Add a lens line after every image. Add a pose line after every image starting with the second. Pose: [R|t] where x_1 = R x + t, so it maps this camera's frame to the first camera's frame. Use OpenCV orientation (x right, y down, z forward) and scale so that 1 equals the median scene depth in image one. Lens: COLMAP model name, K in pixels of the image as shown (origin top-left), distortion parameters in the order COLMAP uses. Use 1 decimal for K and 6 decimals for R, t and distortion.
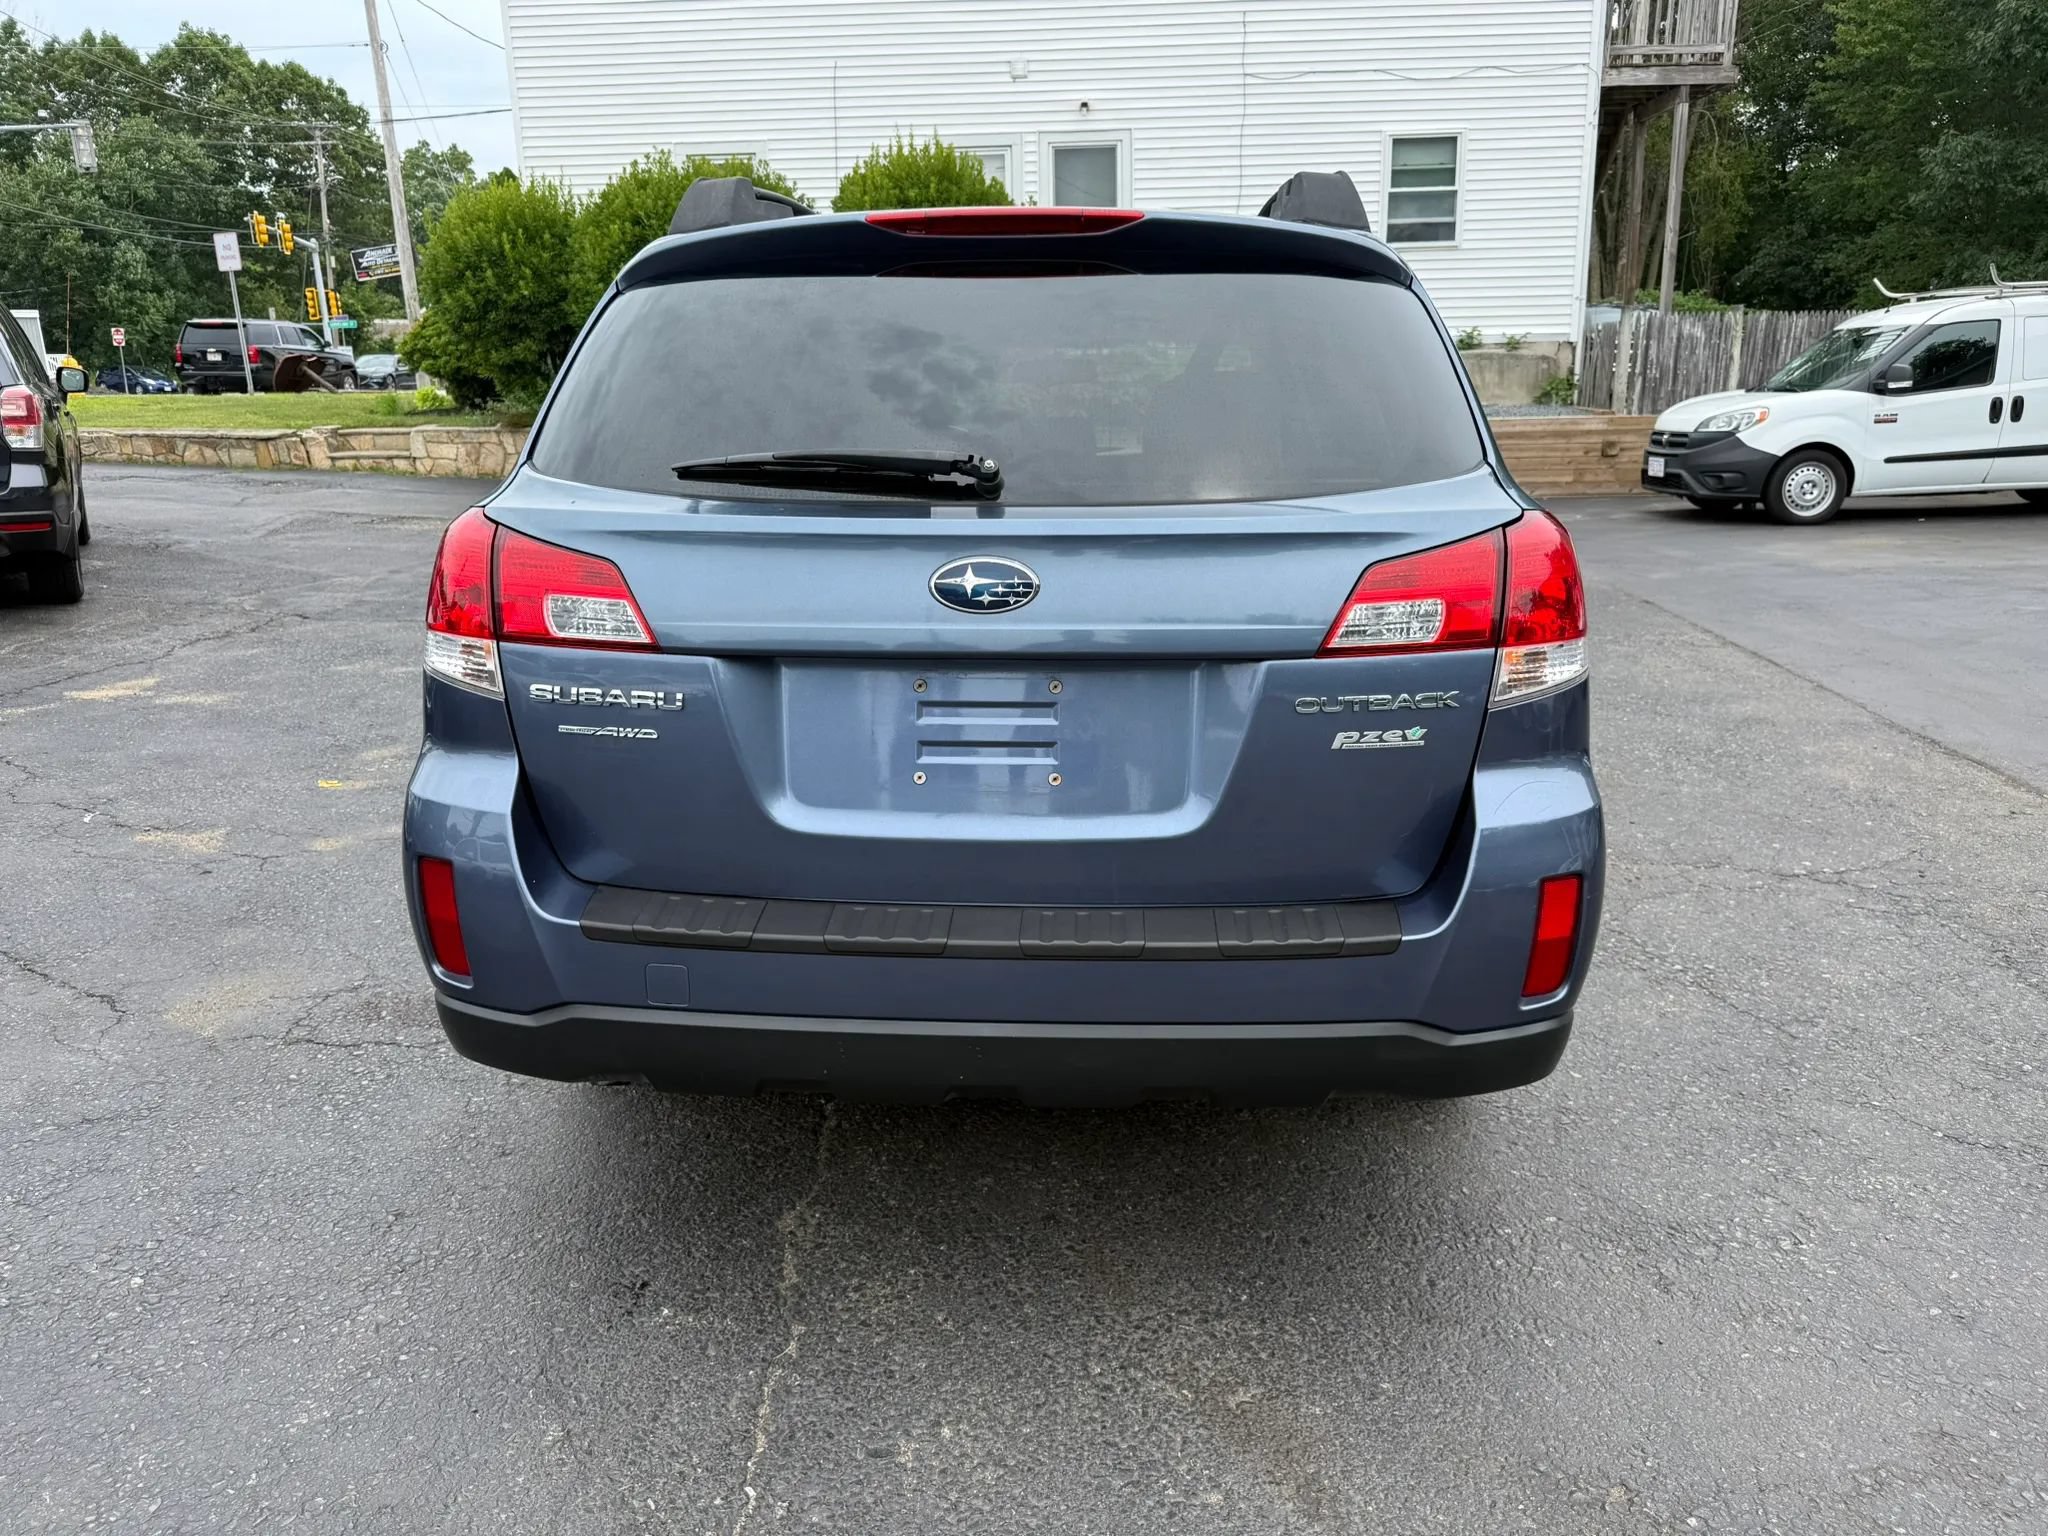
lens RADIAL K [[1456.5, 0, 1030.9], [0, 1456.5, 768.5], [0, 0, 1]] dist [0.001653, -0.005643]
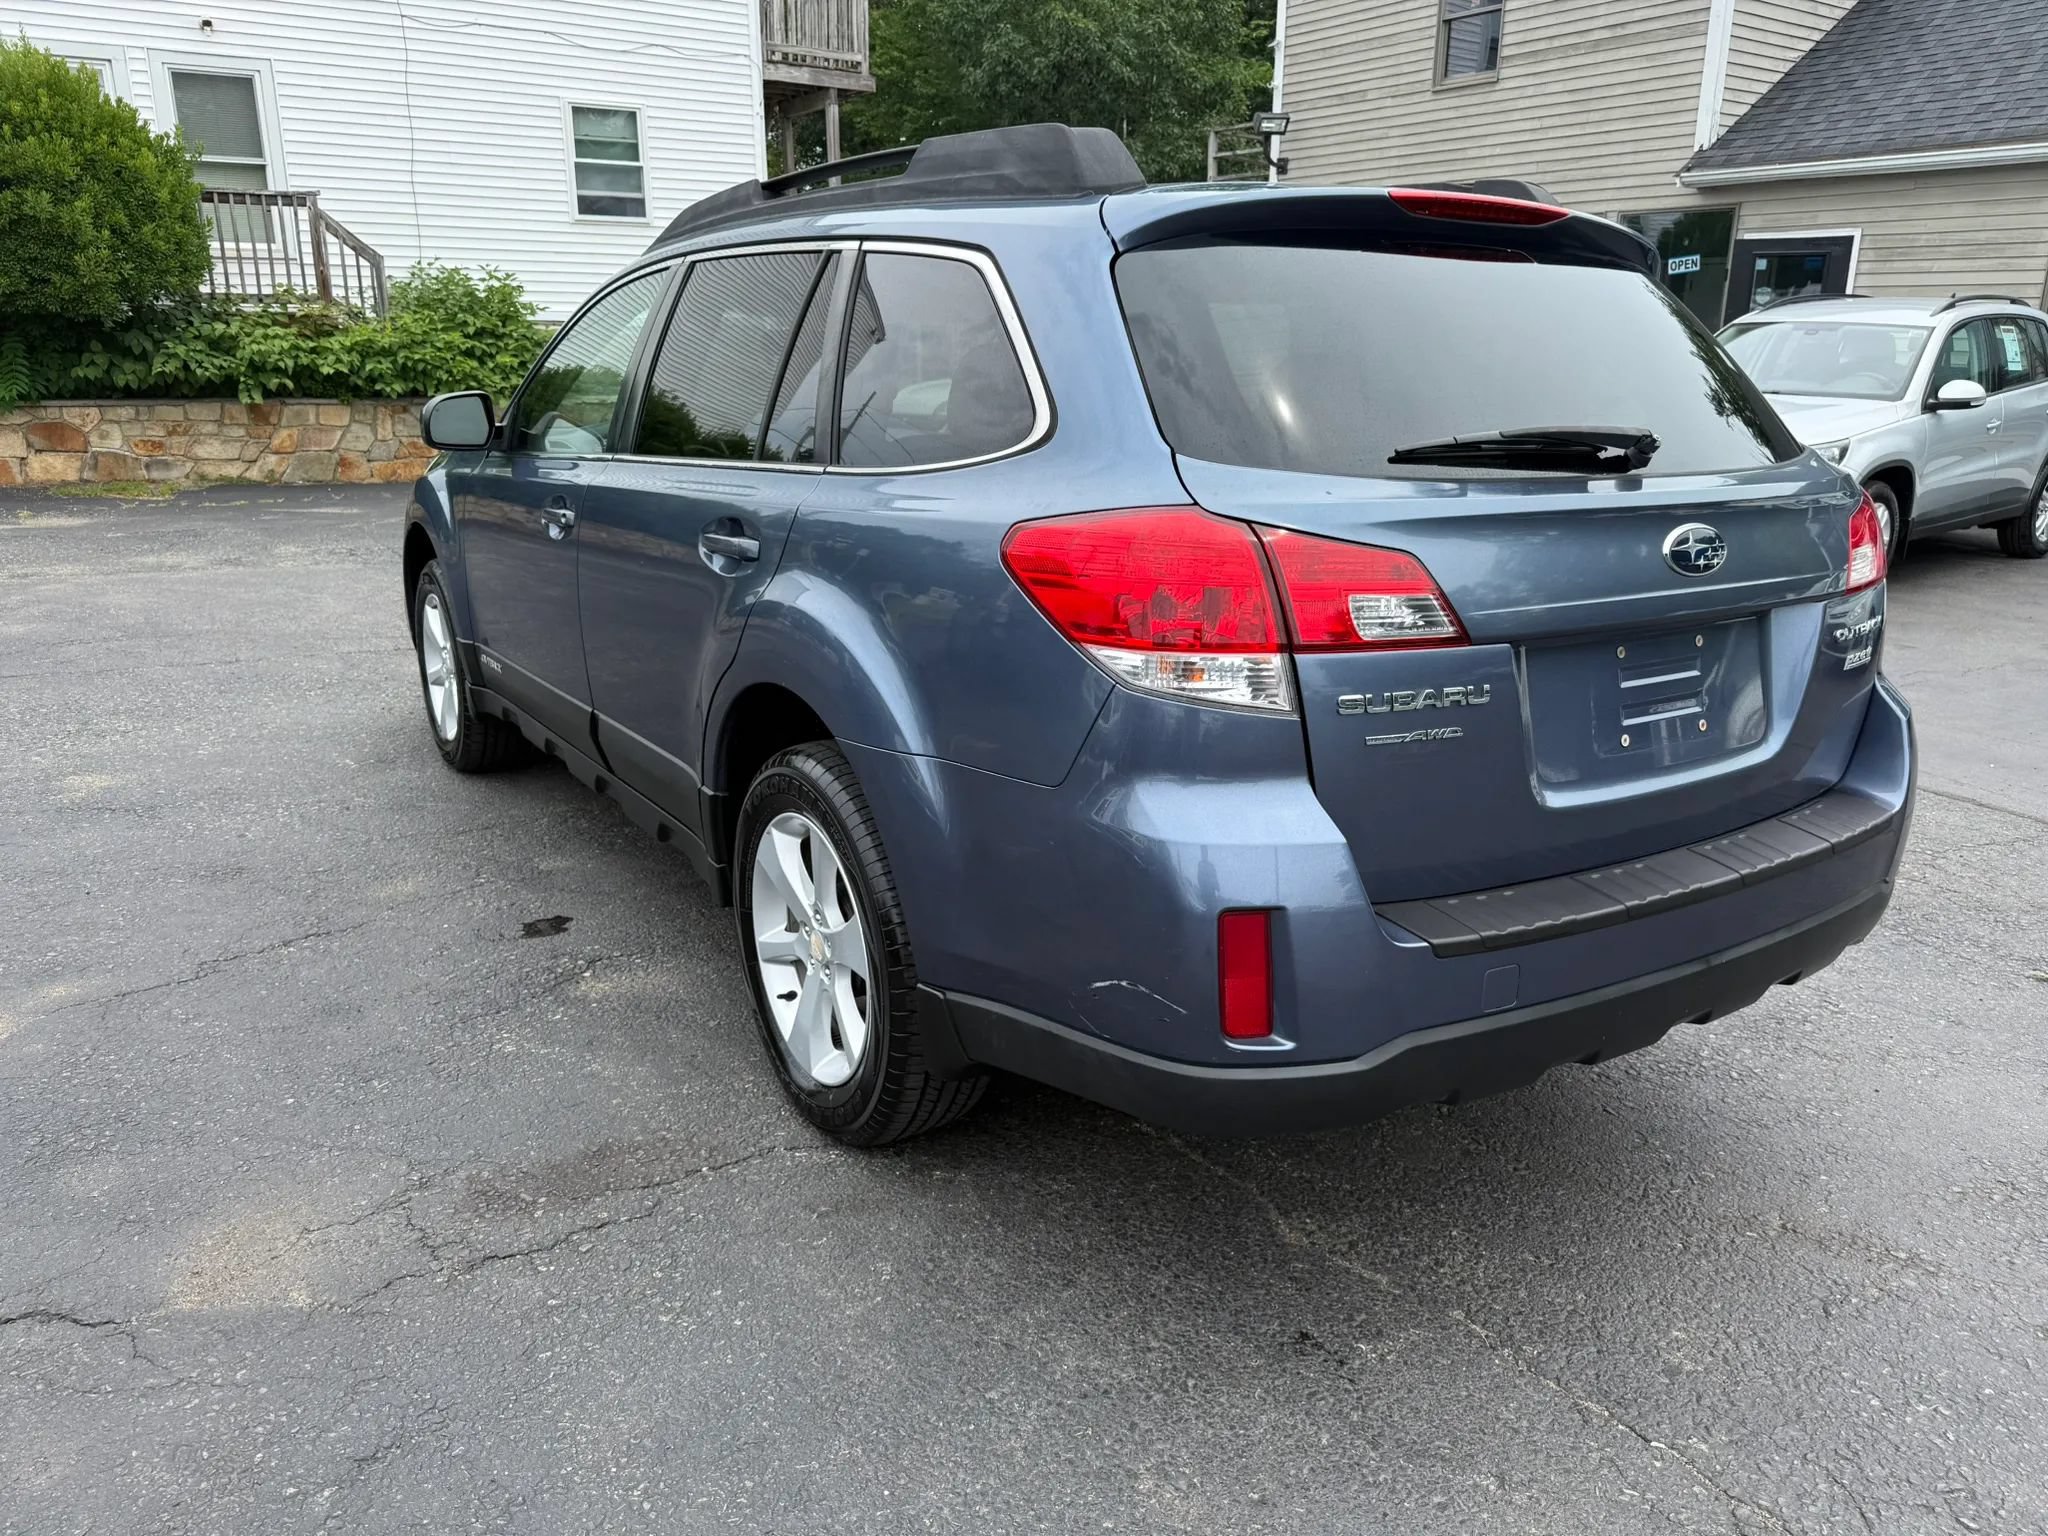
lens RADIAL K [[1456.5, 0, 1030.9], [0, 1456.5, 768.5], [0, 0, 1]] dist [0.001653, -0.005643]
pose [[0.804771, -0.143571, 0.575961, -0.130360], [0.135224, 0.989138, 0.057621, -0.011605], [-0.577978, 0.031512, 0.815444, 0.048711]]
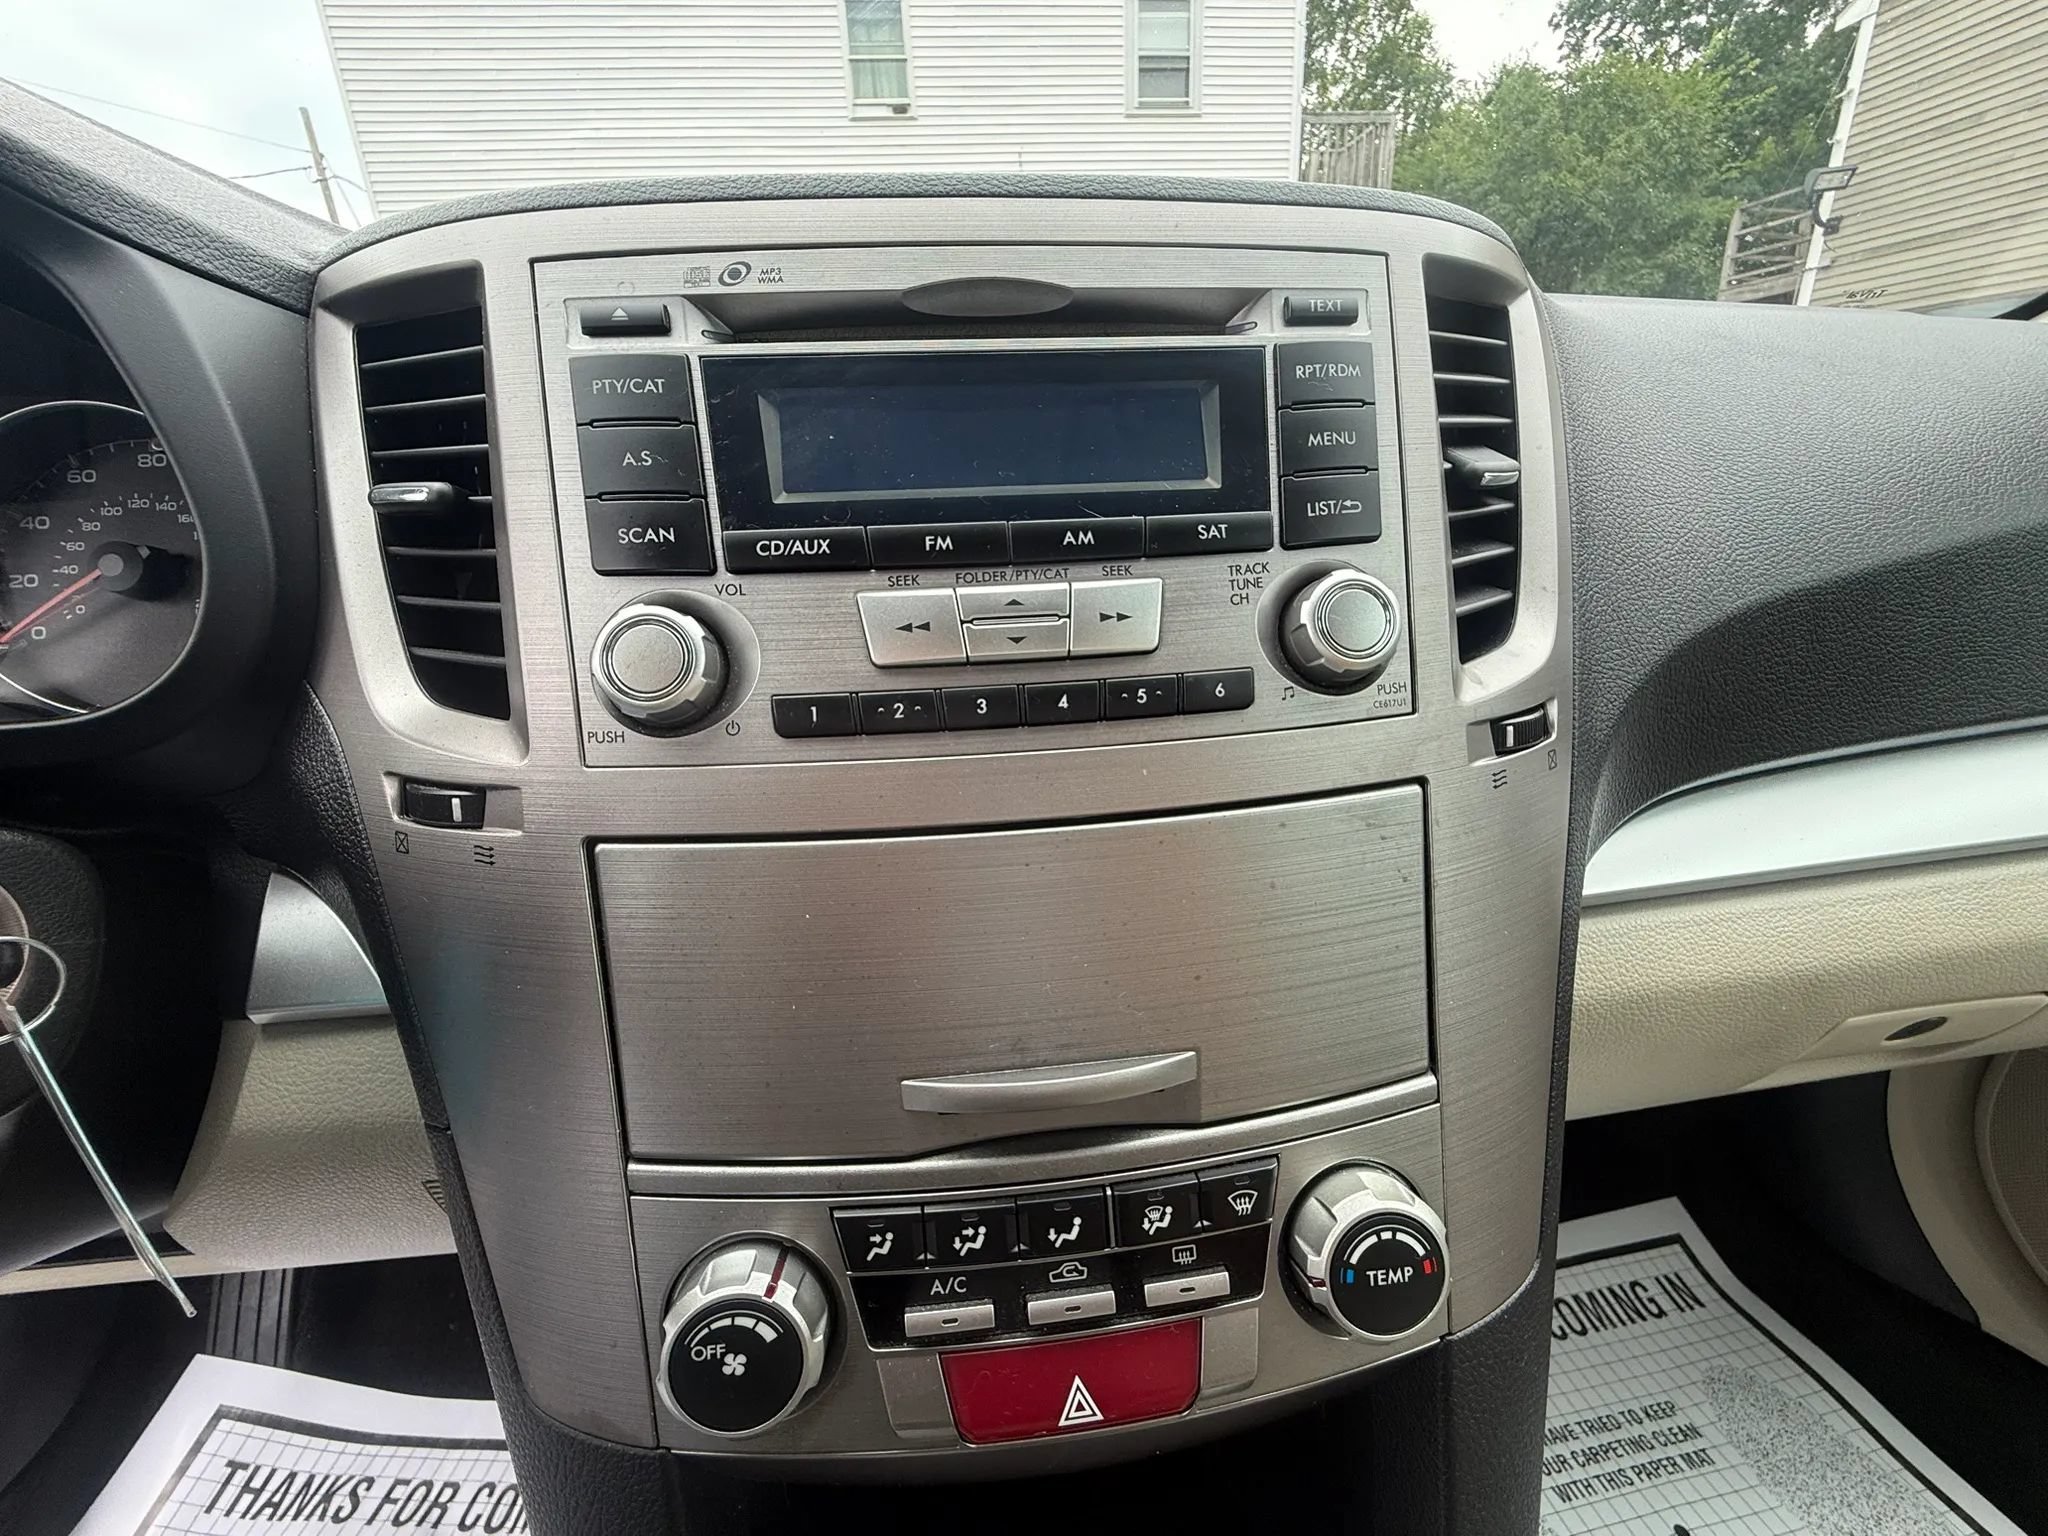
lens RADIAL K [[819.1, 0, 1027.4], [0, 819.1, 768.3], [0, 0, 1]] dist [-0.000367, -0.000151]
pose [[0.984703, -0.082461, 0.153492, 0.004938], [0.071759, 0.994672, 0.074015, -0.058724], [-0.158778, -0.061868, 0.985374, 0.296527]]
